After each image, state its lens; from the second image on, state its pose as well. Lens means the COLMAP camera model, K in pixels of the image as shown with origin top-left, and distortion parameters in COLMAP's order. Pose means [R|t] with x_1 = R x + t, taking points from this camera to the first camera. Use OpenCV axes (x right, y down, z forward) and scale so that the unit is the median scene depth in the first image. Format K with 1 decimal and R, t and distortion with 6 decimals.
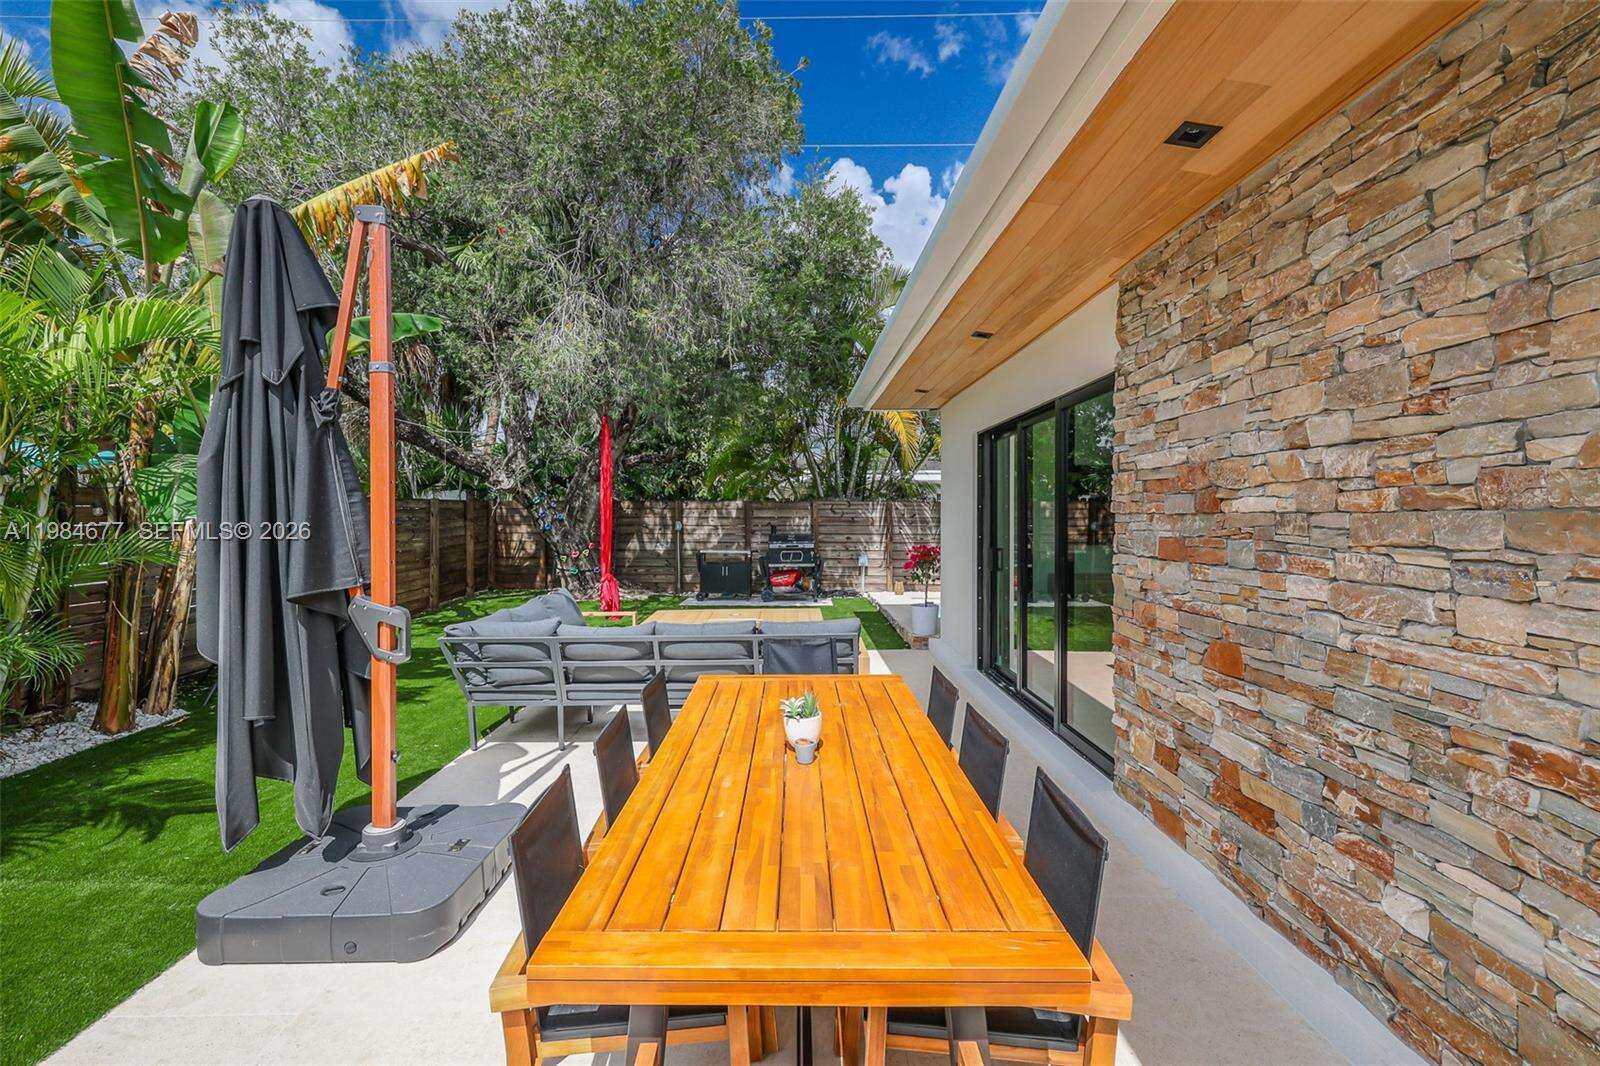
lens RADIAL K [[674.4, 0, 792.0], [0, 674.4, 521.7], [0, 0, 1]] dist [0.000518, -0.000343]
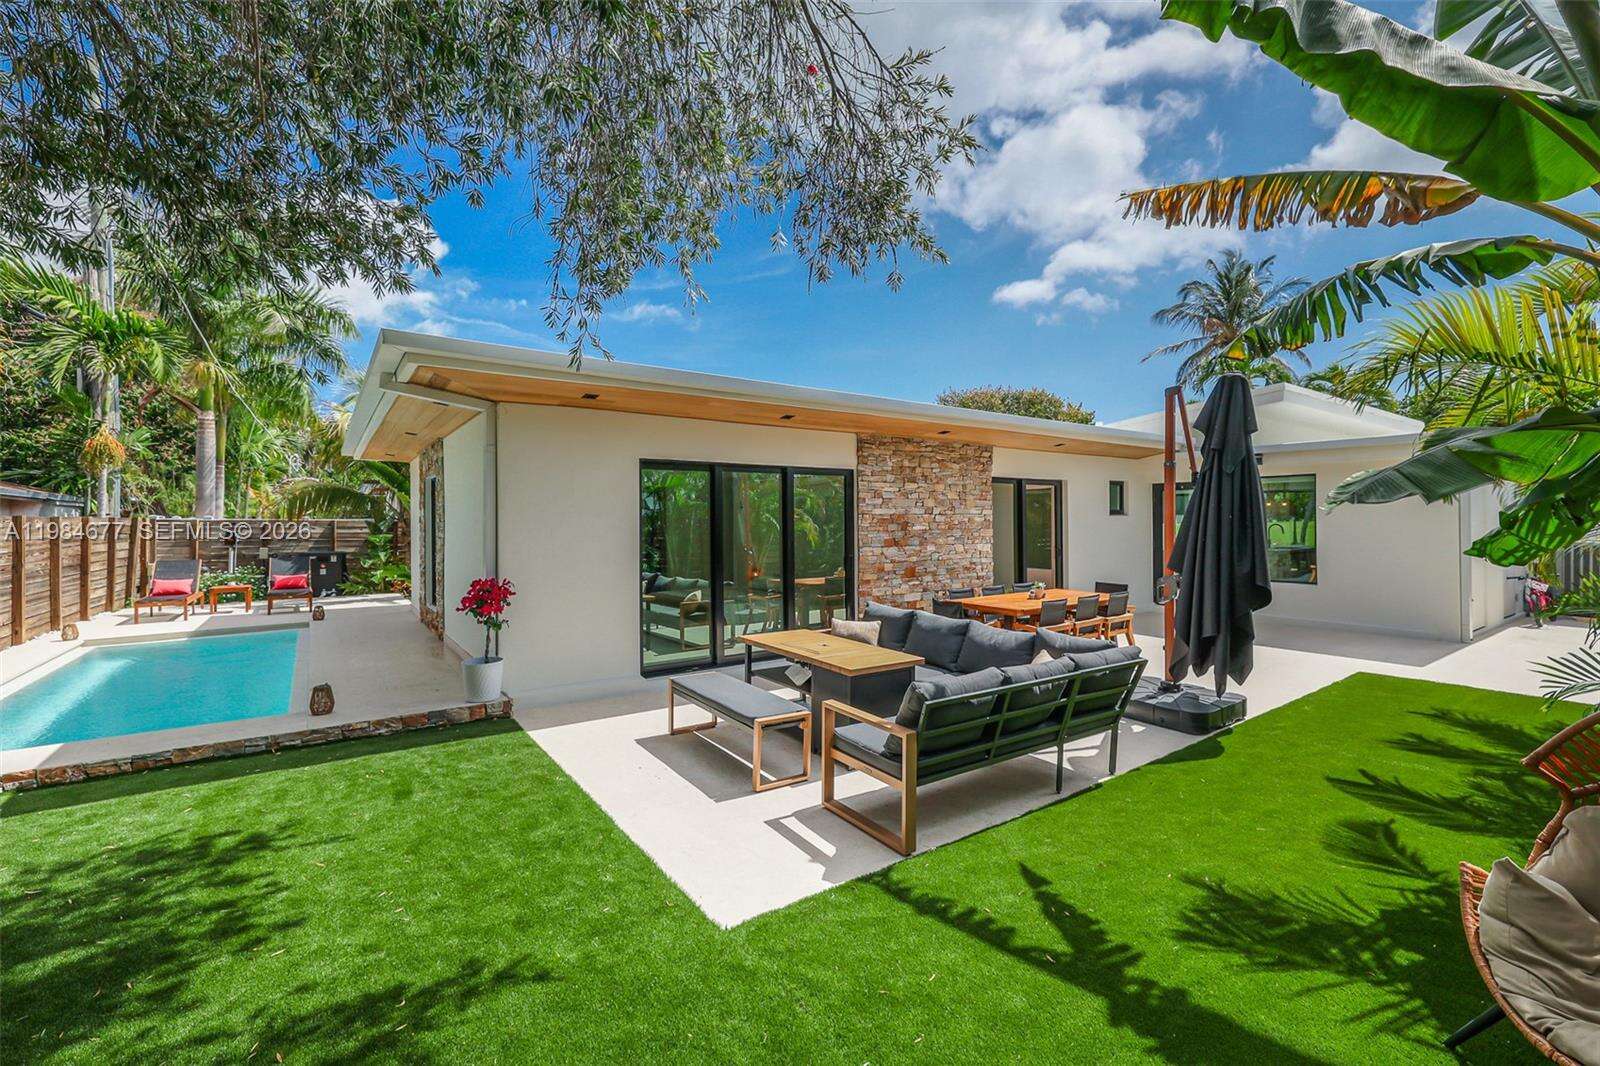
lens RADIAL K [[674.4, 0, 792.0], [0, 674.4, 521.7], [0, 0, 1]] dist [0.000518, -0.000343]
pose [[-0.586517, 0.008267, 0.809895, -1.571989], [0.018381, 0.999826, 0.003105, -0.068394], [-0.809728, 0.016708, -0.586567, 3.091361]]
